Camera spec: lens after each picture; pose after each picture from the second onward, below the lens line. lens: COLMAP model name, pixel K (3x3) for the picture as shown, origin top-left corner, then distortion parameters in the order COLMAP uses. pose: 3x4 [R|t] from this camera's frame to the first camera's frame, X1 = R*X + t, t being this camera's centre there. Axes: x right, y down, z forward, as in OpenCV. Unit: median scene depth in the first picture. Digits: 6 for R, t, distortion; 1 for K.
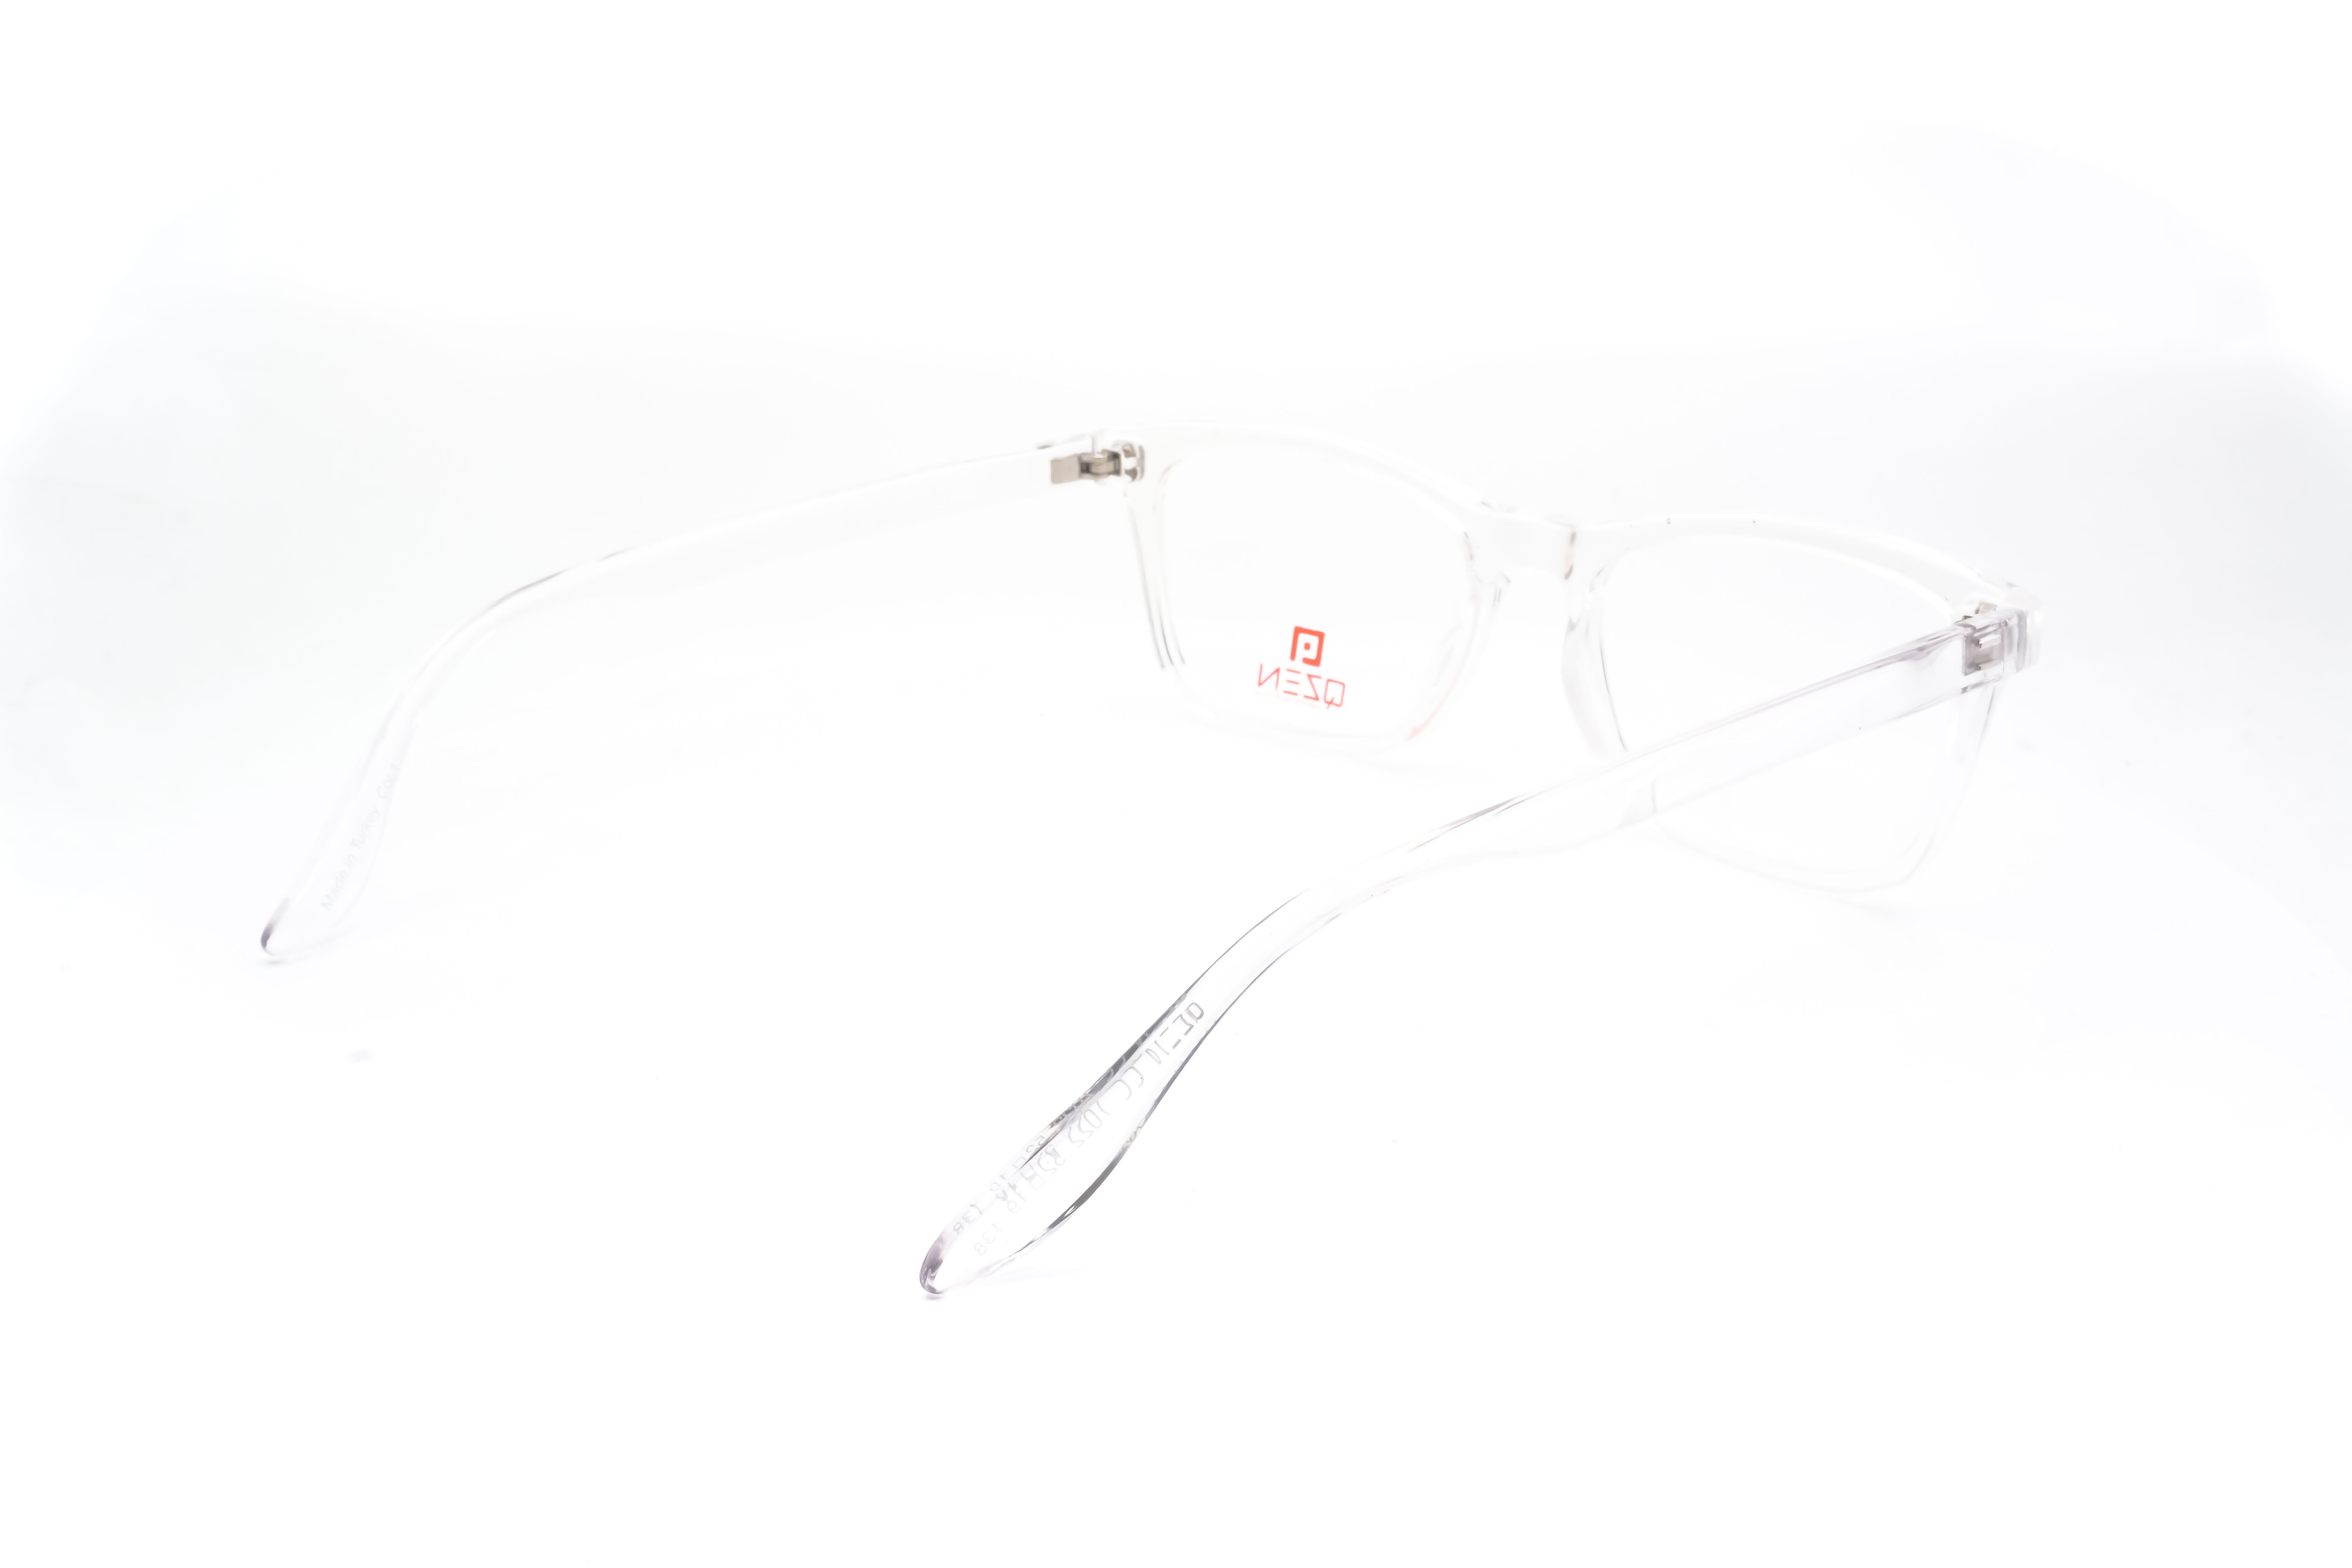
lens RADIAL K [[2792.3, 0, 1191.1], [0, 2792.3, 965.6], [0, 0, 1]] dist [-0.092701, 0.004183]
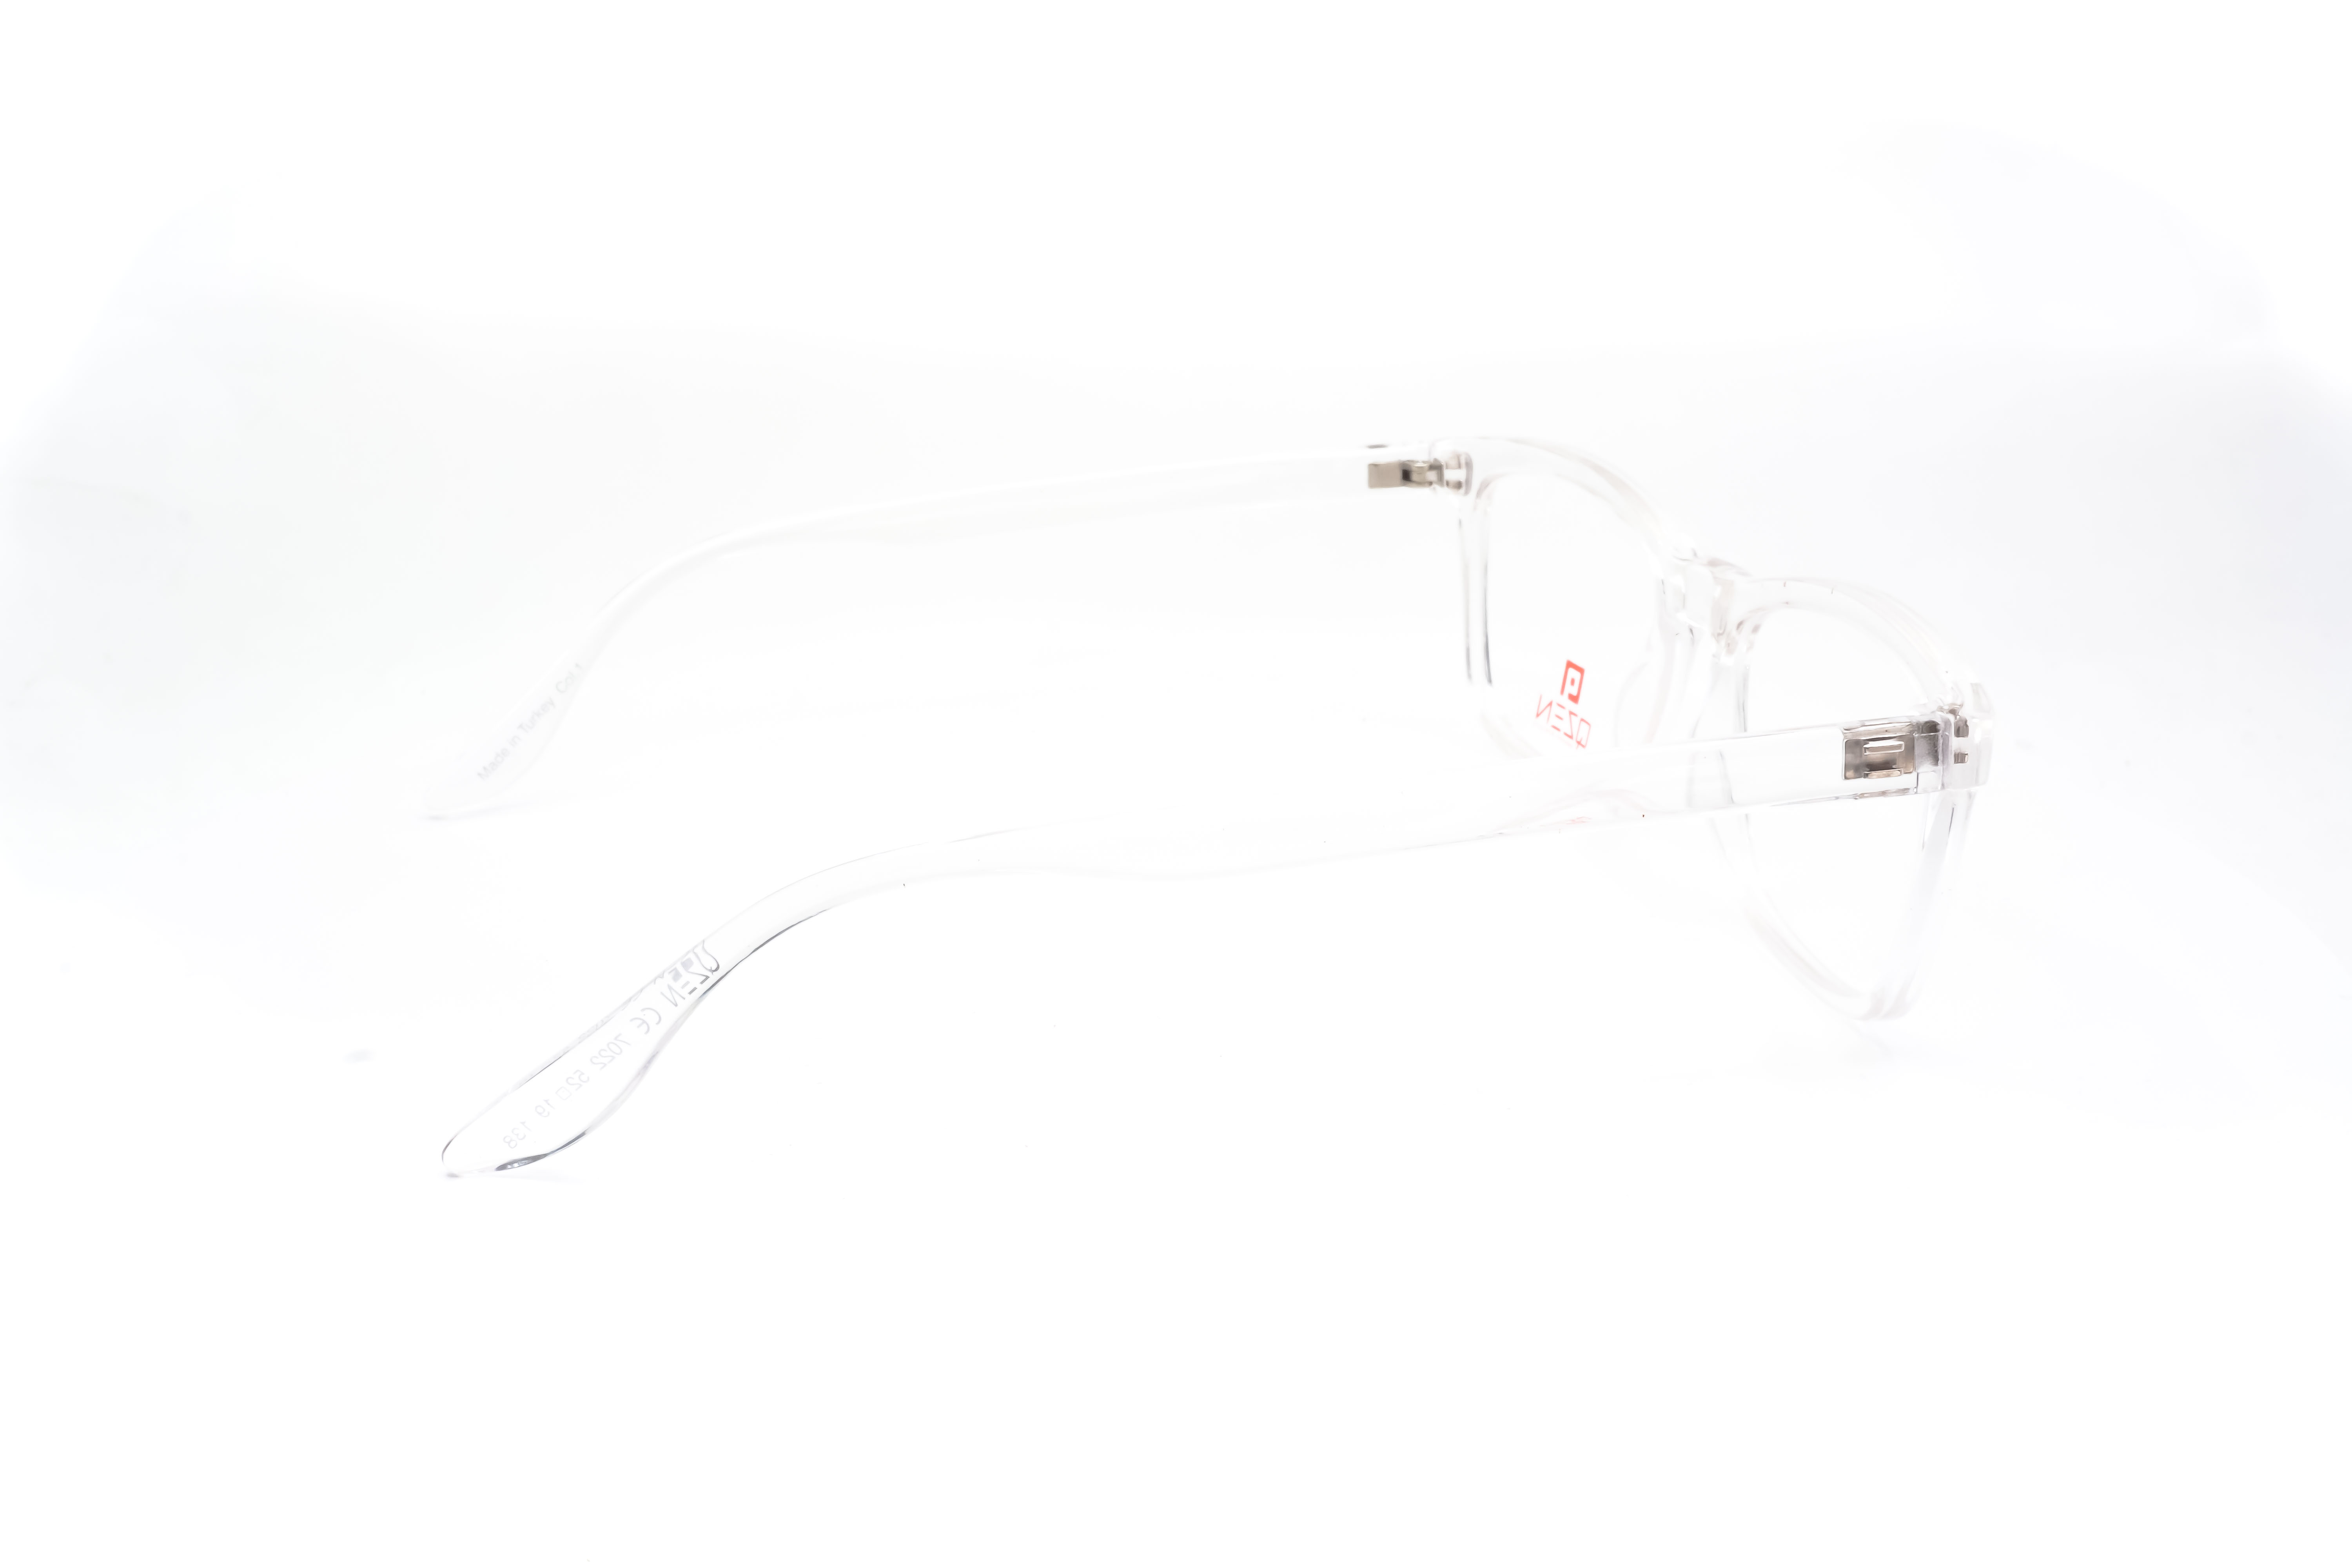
lens RADIAL K [[2792.3, 0, 1191.1], [0, 2792.3, 965.6], [0, 0, 1]] dist [-0.092701, 0.004183]
pose [[0.862988, 0.176159, -0.473519, 0.398327], [-0.177384, 0.983224, 0.042499, -0.036257], [0.473062, 0.047319, 0.879758, 0.103547]]
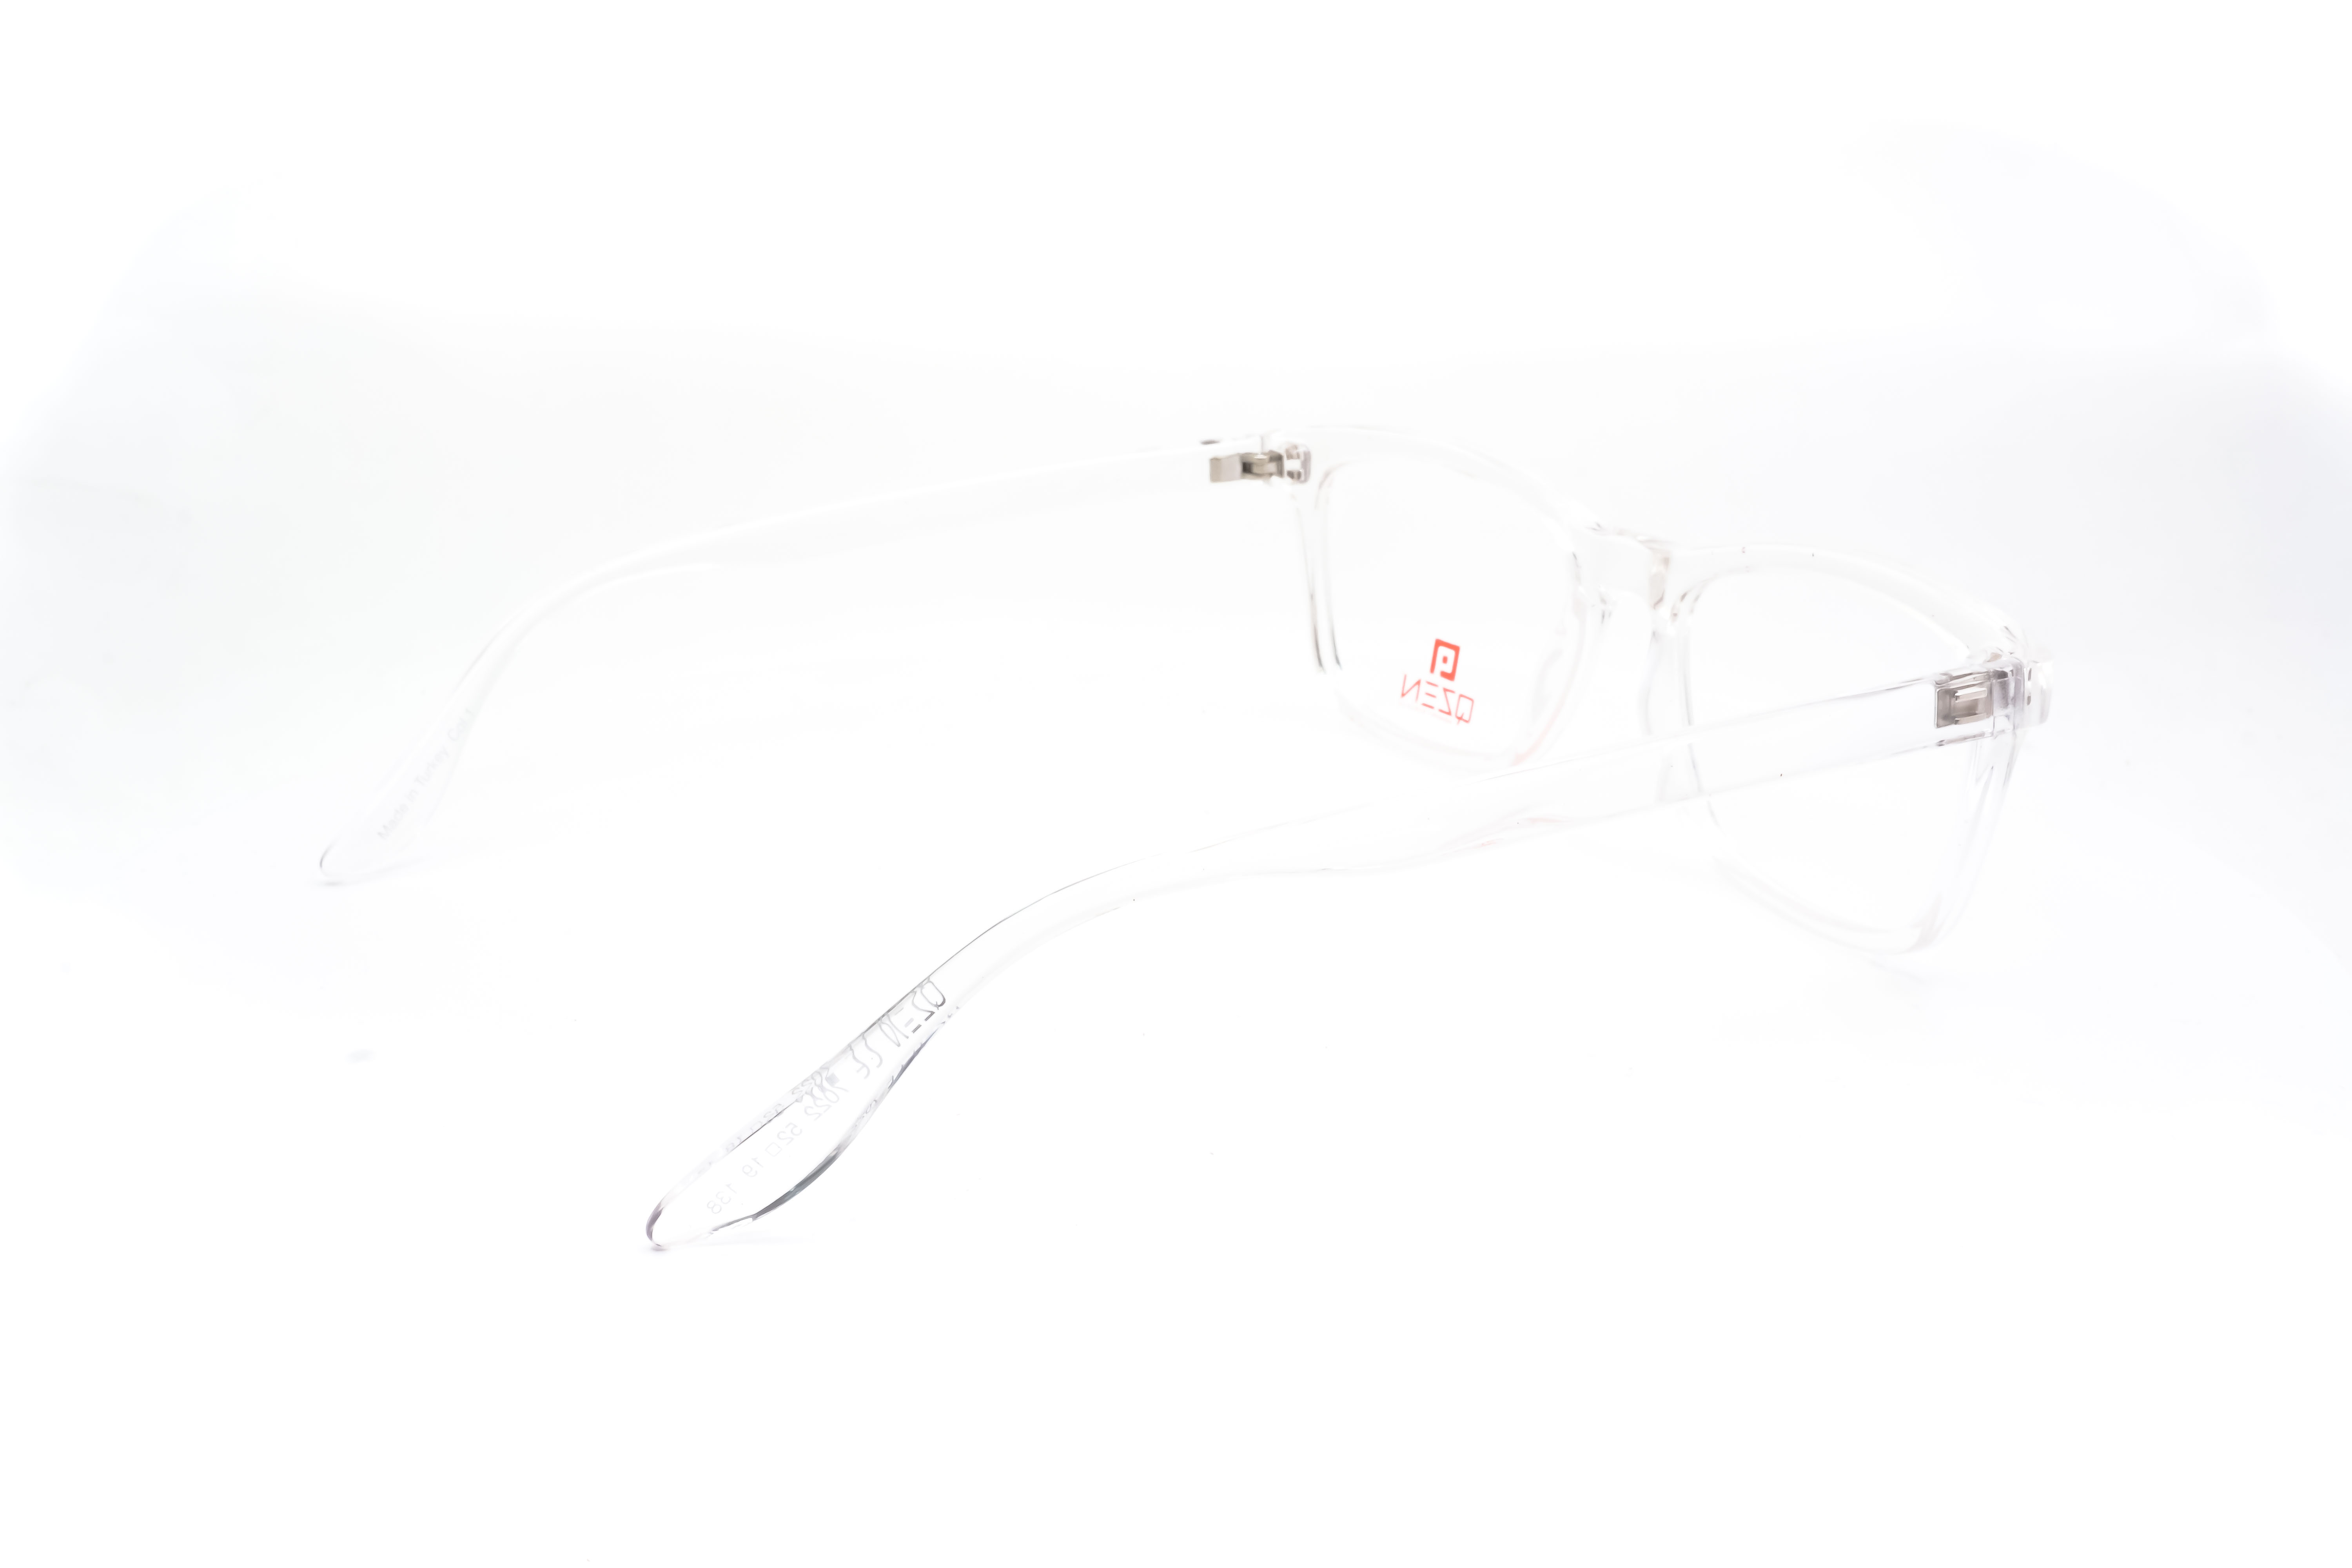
lens RADIAL K [[2792.3, 0, 1191.1], [0, 2792.3, 965.6], [0, 0, 1]] dist [-0.092701, 0.004183]
pose [[0.965123, 0.091293, -0.245362, 0.206424], [-0.091750, 0.995736, 0.009592, -0.008356], [0.245191, 0.013254, 0.969384, 0.027451]]
